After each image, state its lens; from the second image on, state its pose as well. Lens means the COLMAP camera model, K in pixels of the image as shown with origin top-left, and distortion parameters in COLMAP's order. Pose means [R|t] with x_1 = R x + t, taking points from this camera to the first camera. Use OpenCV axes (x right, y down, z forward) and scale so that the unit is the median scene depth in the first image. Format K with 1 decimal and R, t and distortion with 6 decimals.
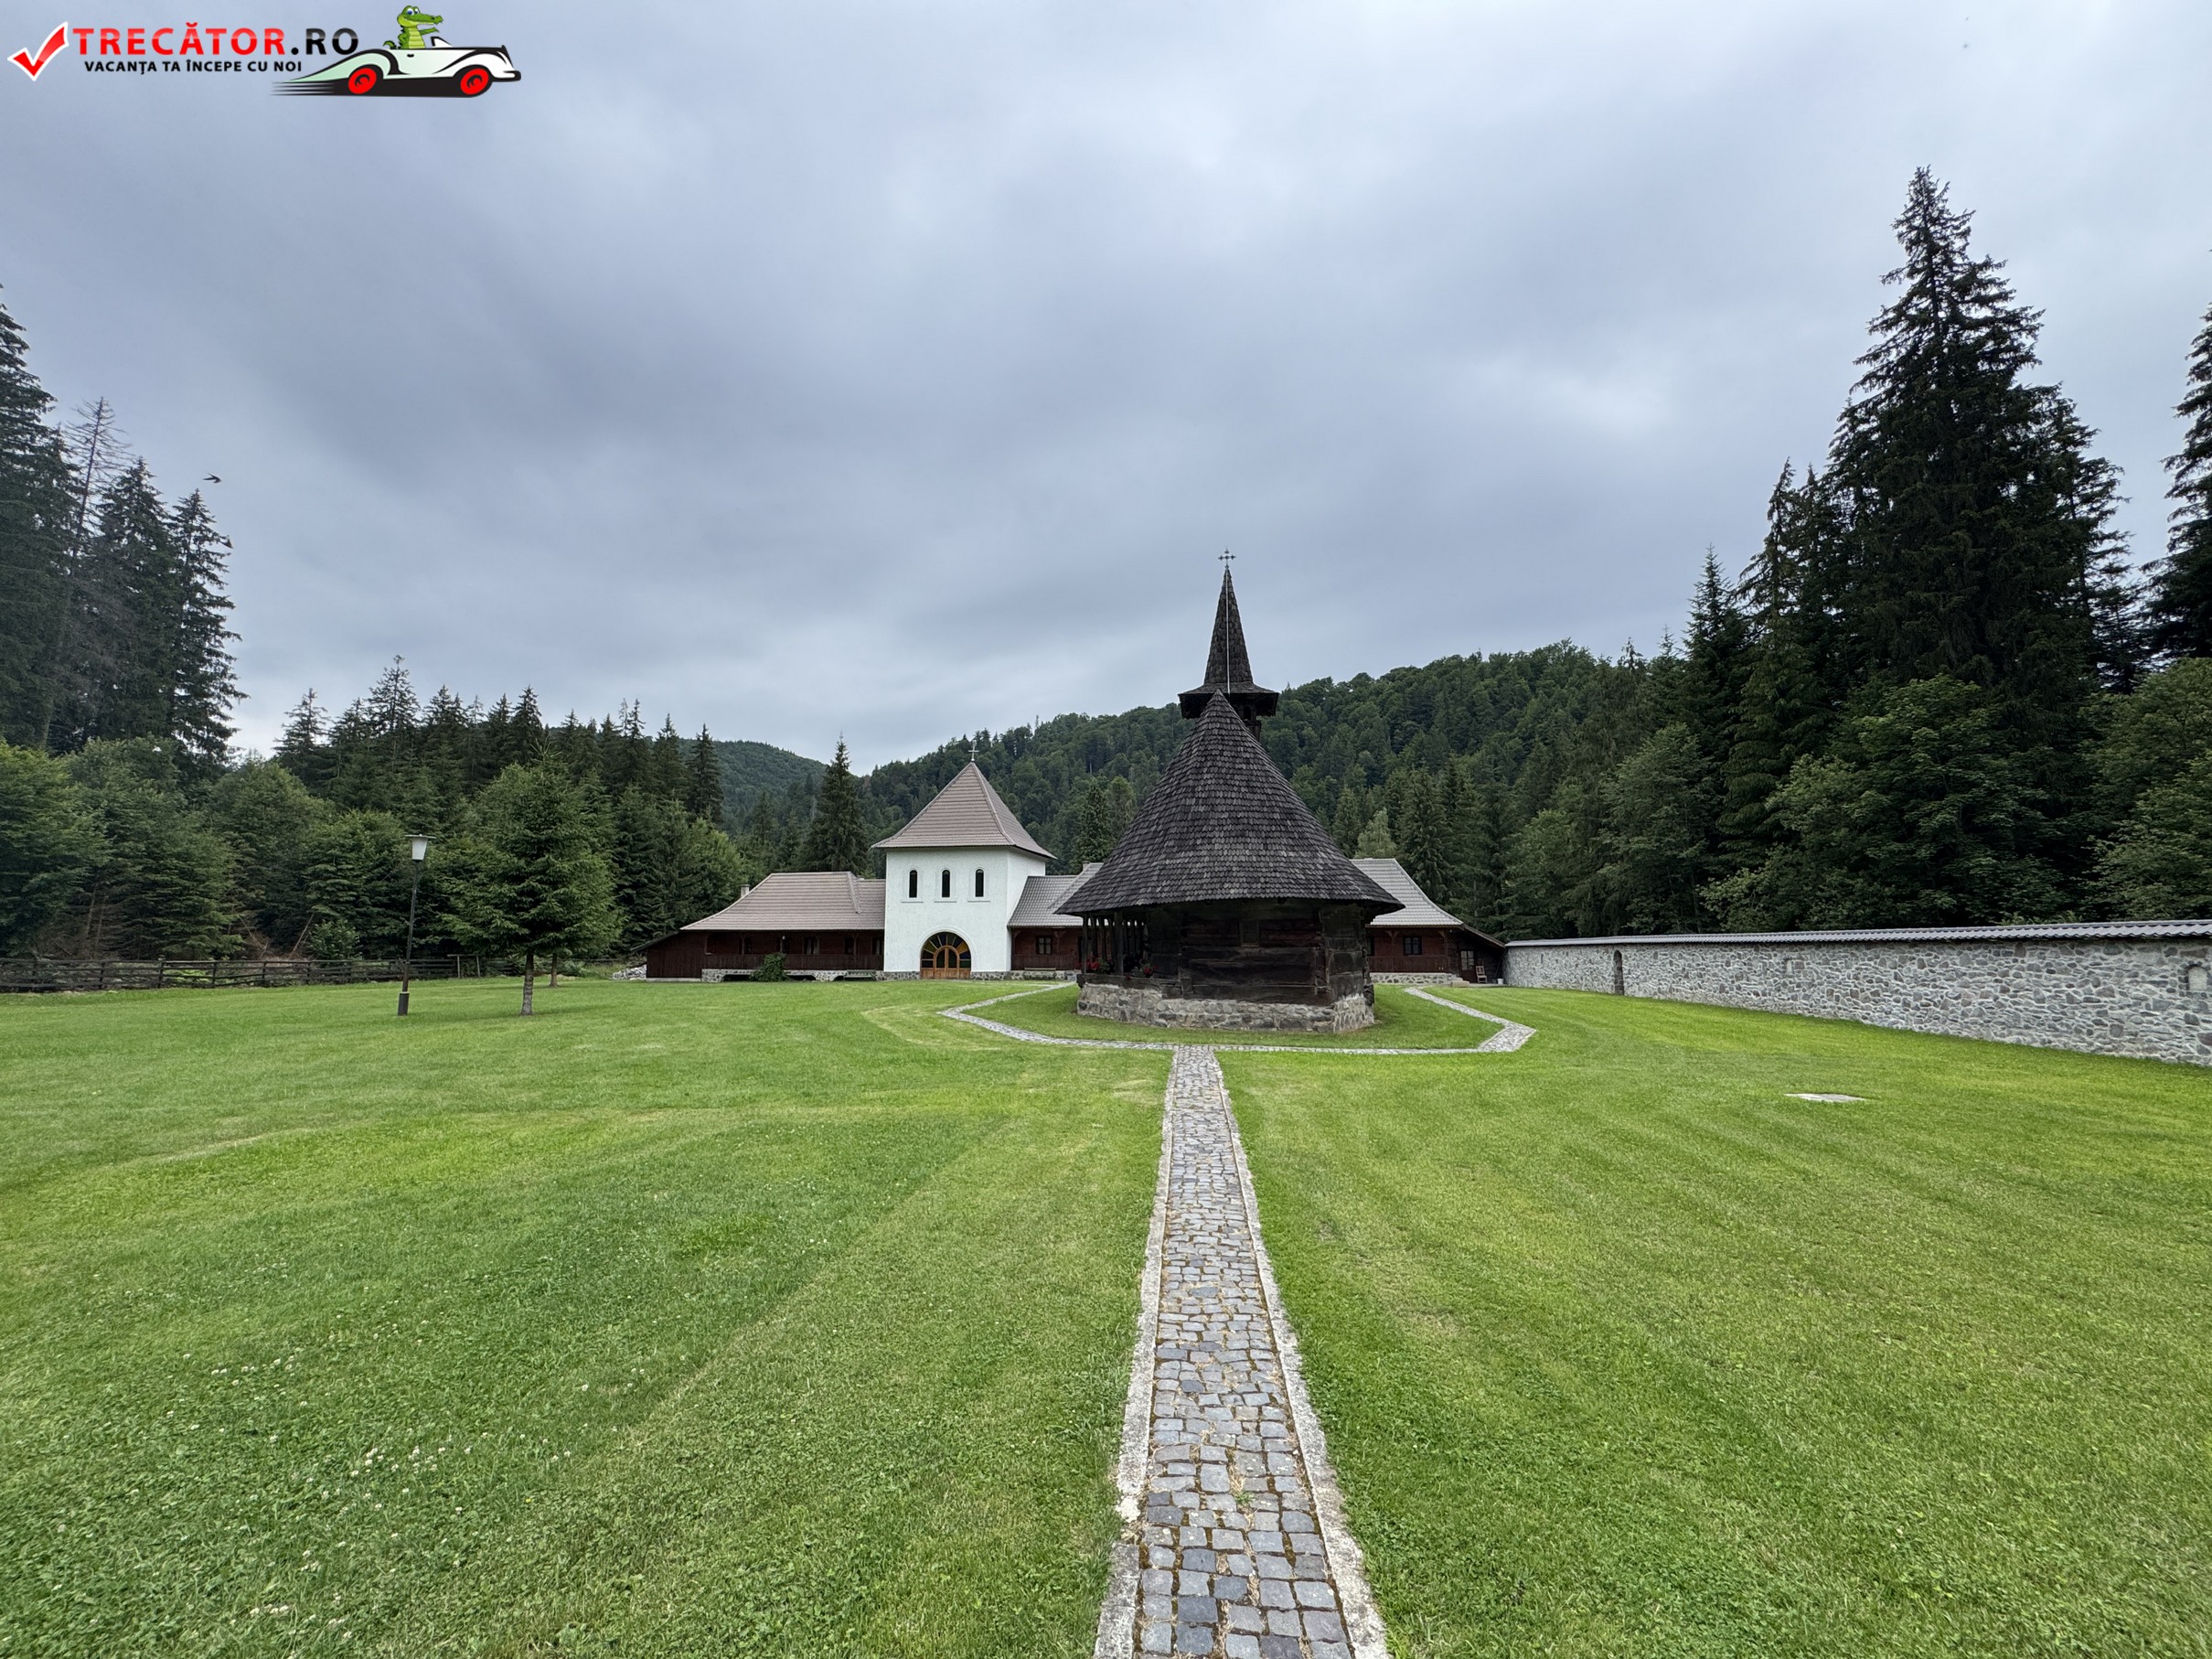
lens RADIAL K [[879.7, 0, 1105.5], [0, 879.7, 822.8], [0, 0, 1]] dist [-0.002848, 0.000043]
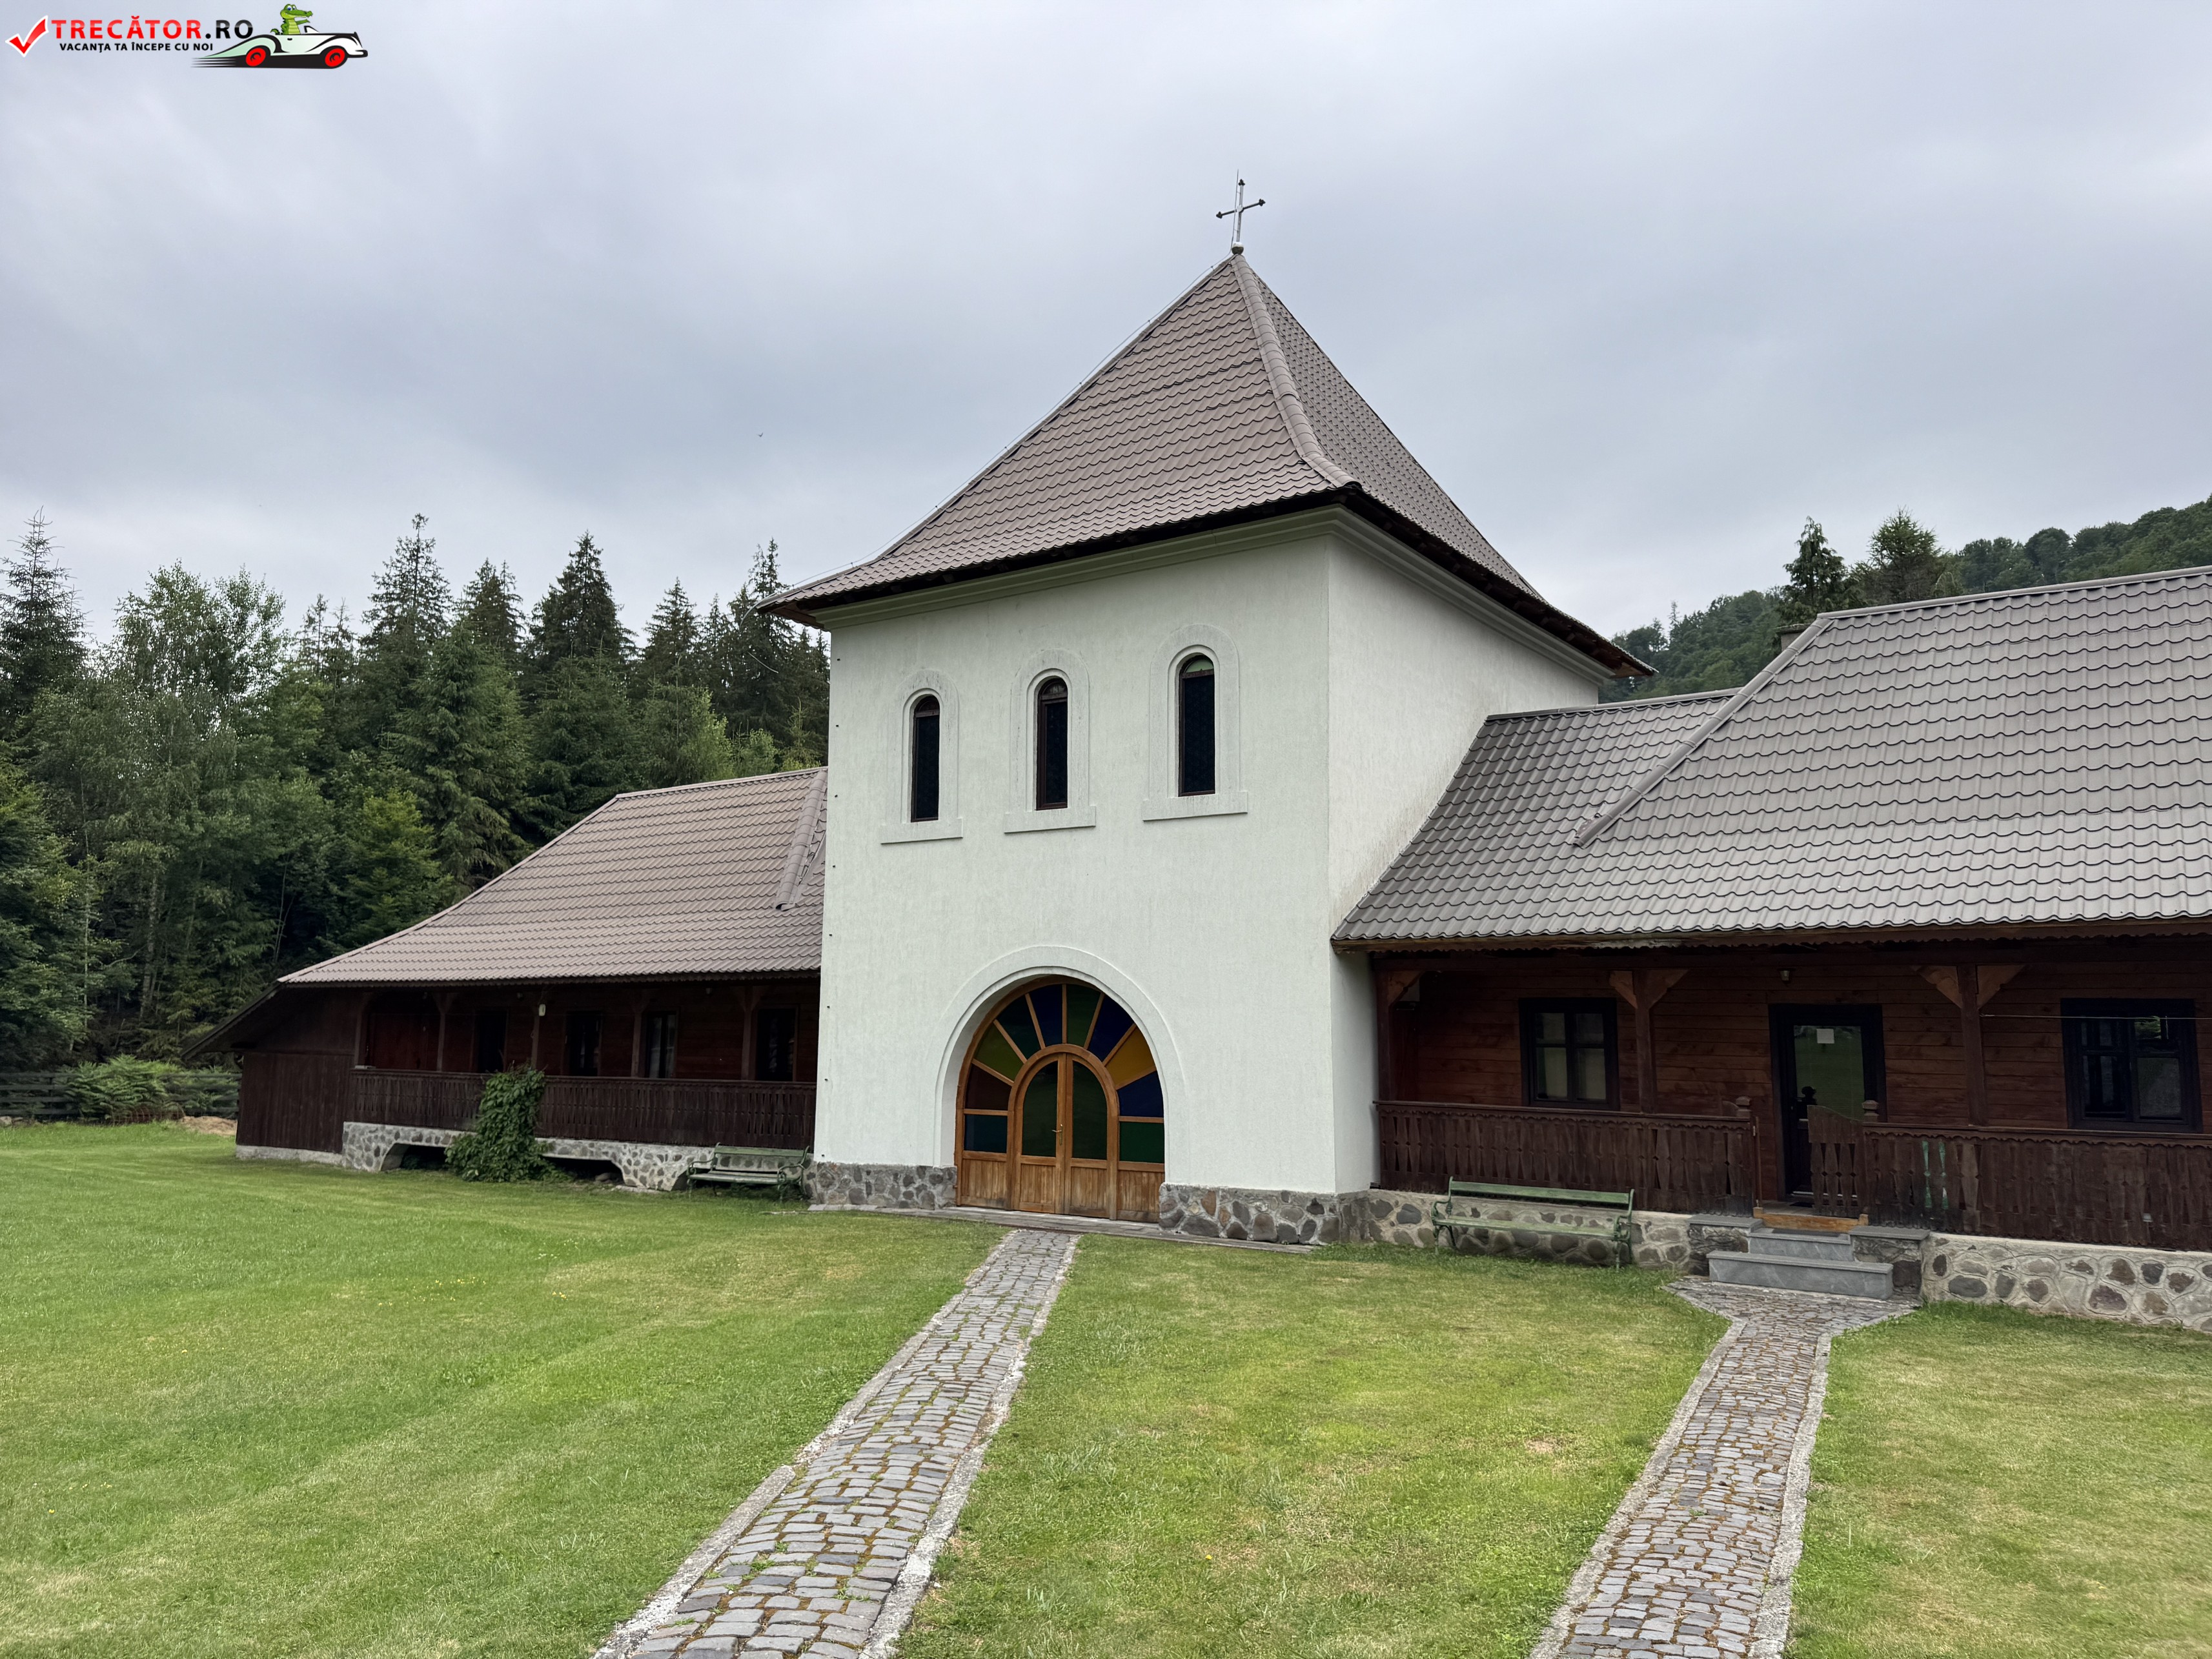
lens RADIAL K [[1535.8, 0, 1102.3], [0, 1535.8, 805.1], [0, 0, 1]] dist [0.179599, -0.369104]
pose [[0.904878, -0.052168, -0.422462, -0.019956], [0.042974, 0.998587, -0.031266, 0.104244], [0.423496, 0.010137, 0.905841, 0.739024]]
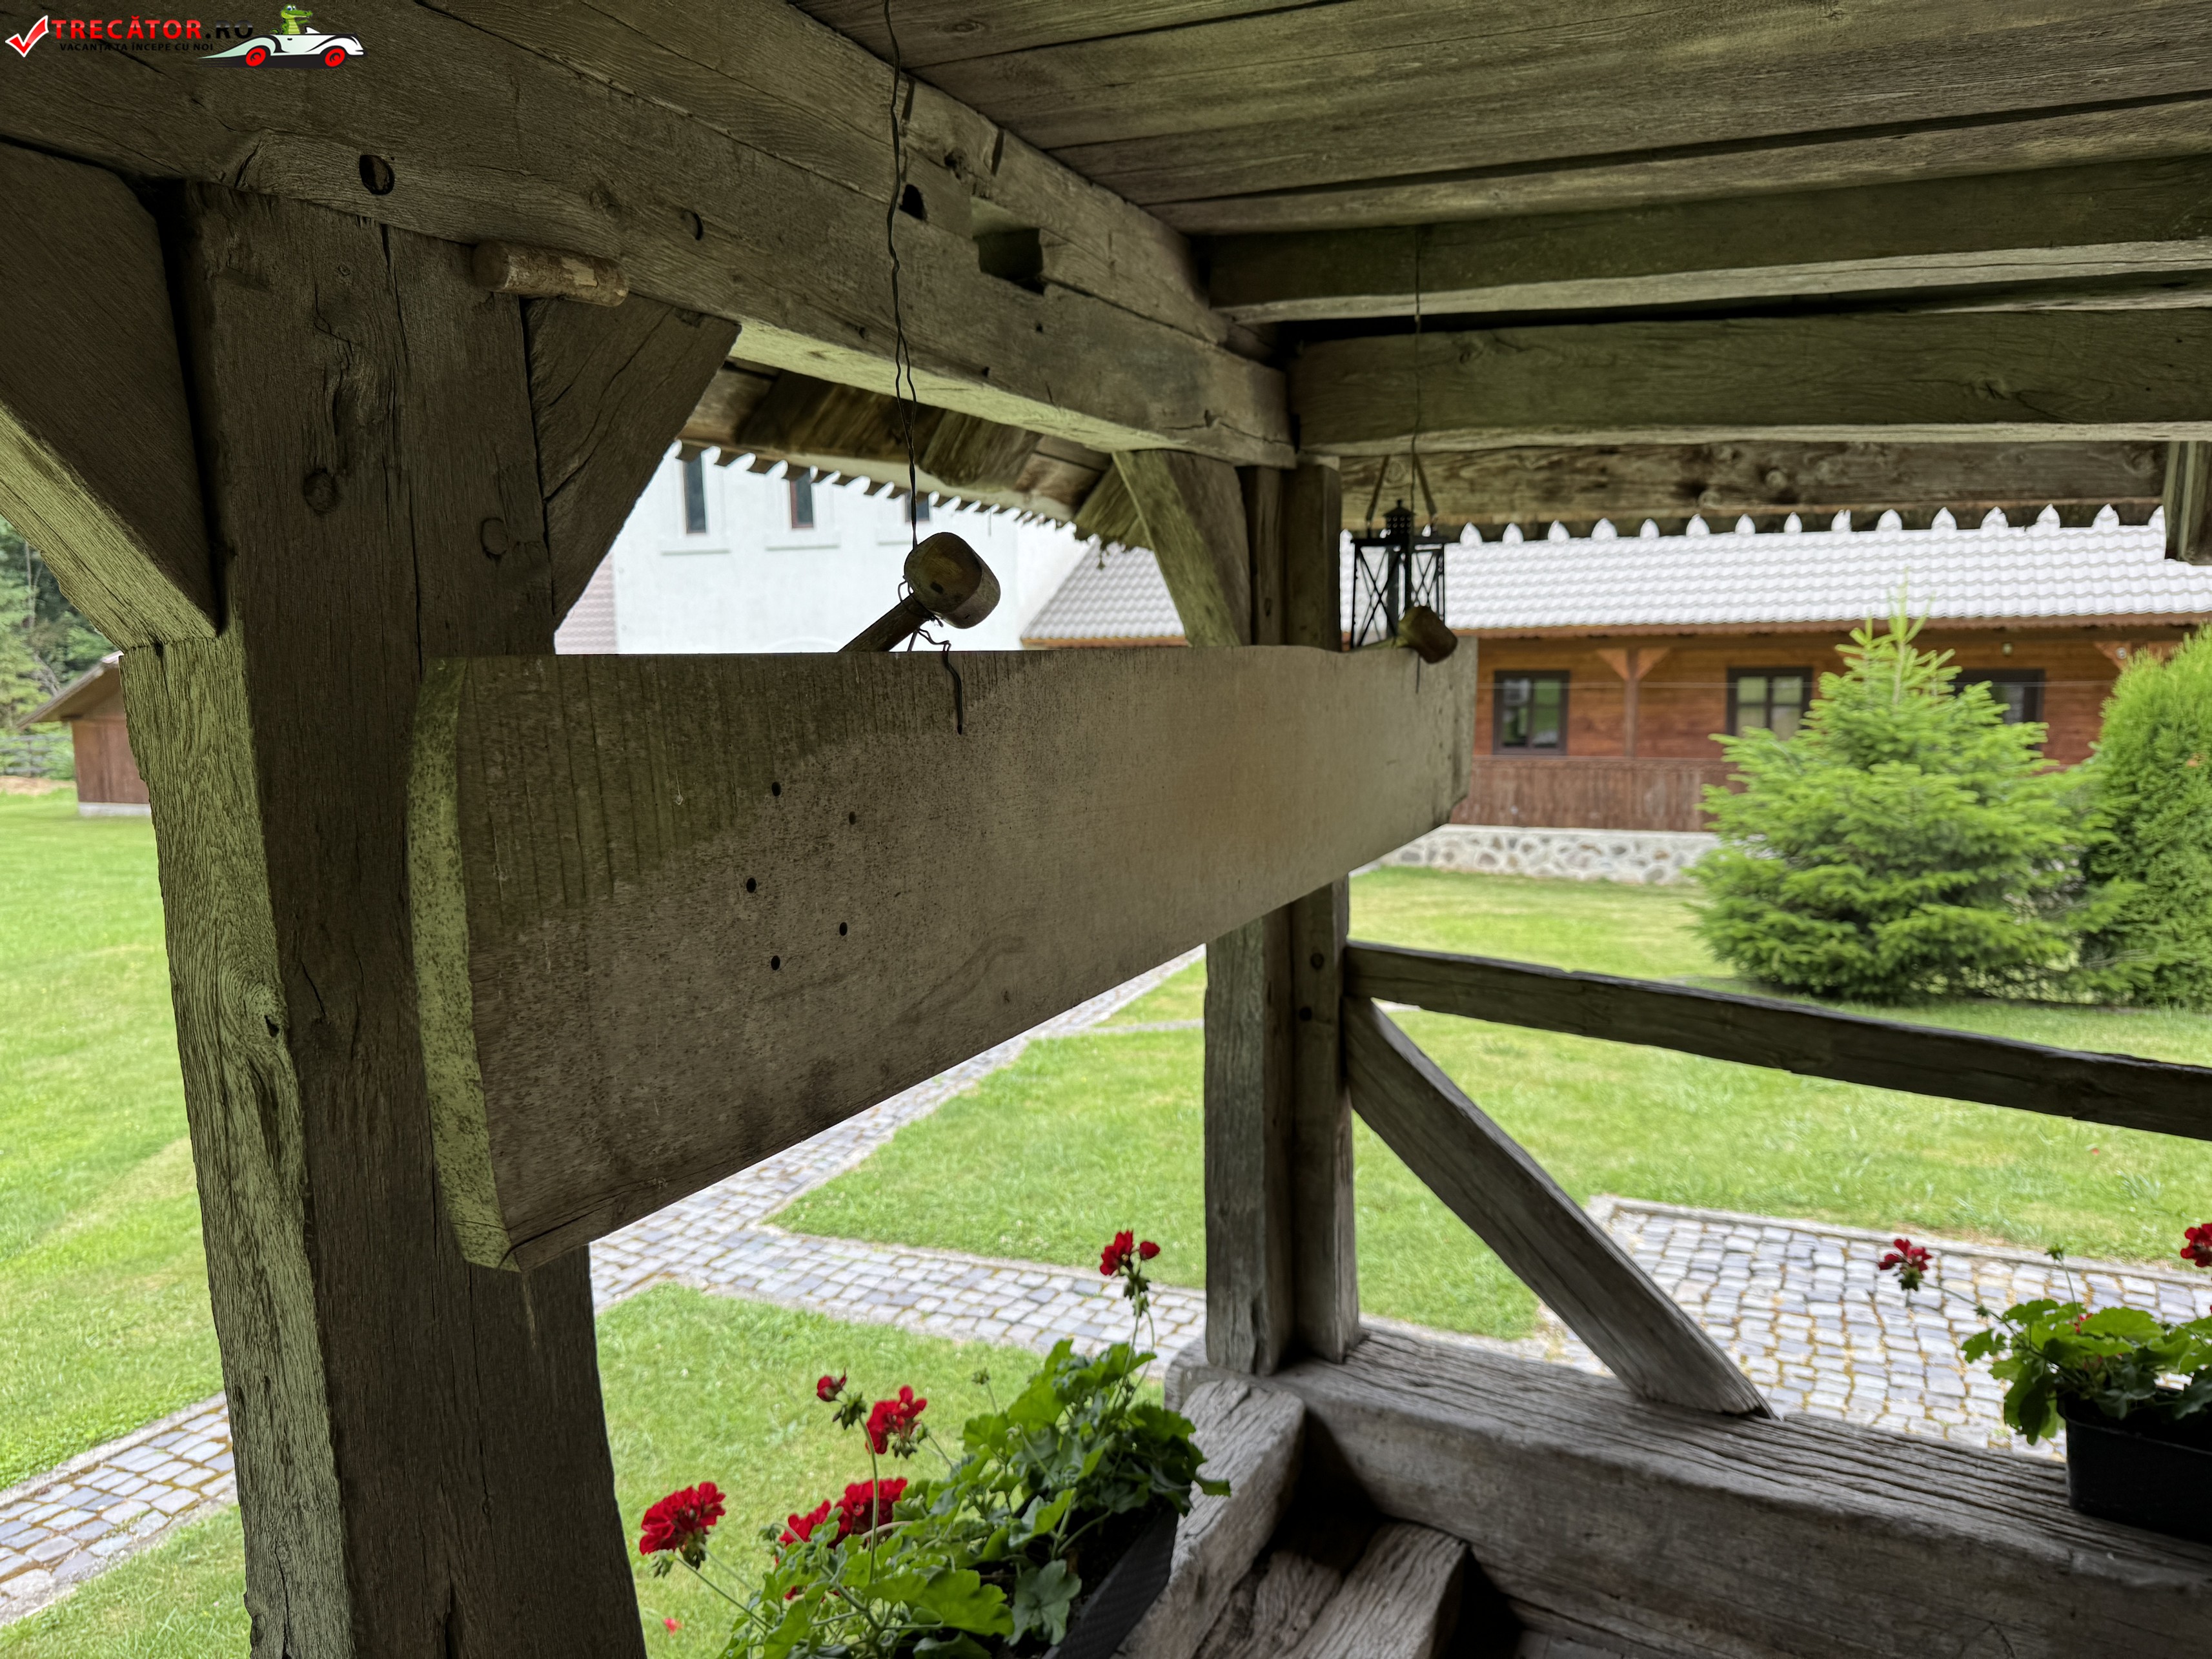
lens RADIAL K [[1554.2, 0, 1102.7], [0, 1554.2, 829.2], [0, 0, 1]] dist [0.048533, -0.059665]
pose [[0.960230, 0.020198, -0.278477, 0.034880], [0.047235, 0.971252, 0.233321, 0.073994], [0.275184, -0.237196, 0.931671, 0.628258]]
